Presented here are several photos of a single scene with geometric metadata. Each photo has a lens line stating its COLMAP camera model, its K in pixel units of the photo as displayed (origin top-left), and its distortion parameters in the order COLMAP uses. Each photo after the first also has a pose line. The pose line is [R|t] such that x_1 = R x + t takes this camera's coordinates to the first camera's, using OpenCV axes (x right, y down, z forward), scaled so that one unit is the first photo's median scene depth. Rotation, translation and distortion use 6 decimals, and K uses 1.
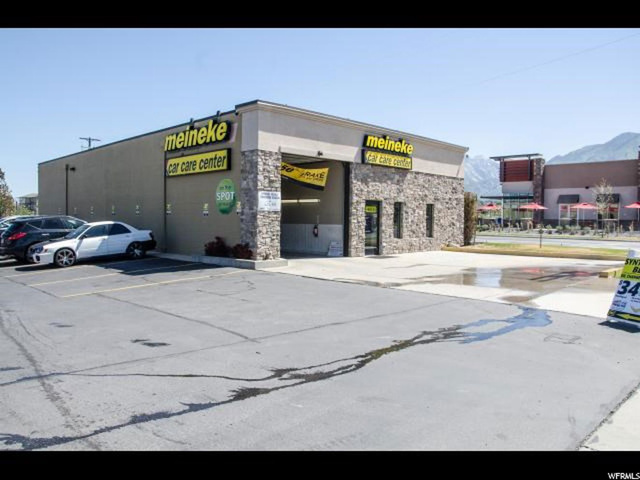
lens RADIAL K [[498.9, 0, 320.0], [0, 498.9, 240.0], [0, 0, 1]] dist [-0.116059, 0.012962]
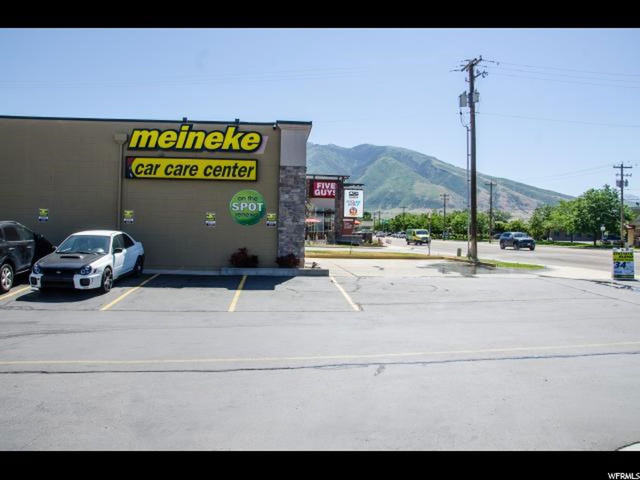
lens RADIAL K [[498.9, 0, 320.0], [0, 498.9, 240.0], [0, 0, 1]] dist [-0.116059, 0.012962]
pose [[0.644214, -0.004954, 0.764829, -0.854516], [0.018347, 0.999791, -0.008978, -0.010631], [-0.764625, 0.019816, 0.644170, 0.251108]]
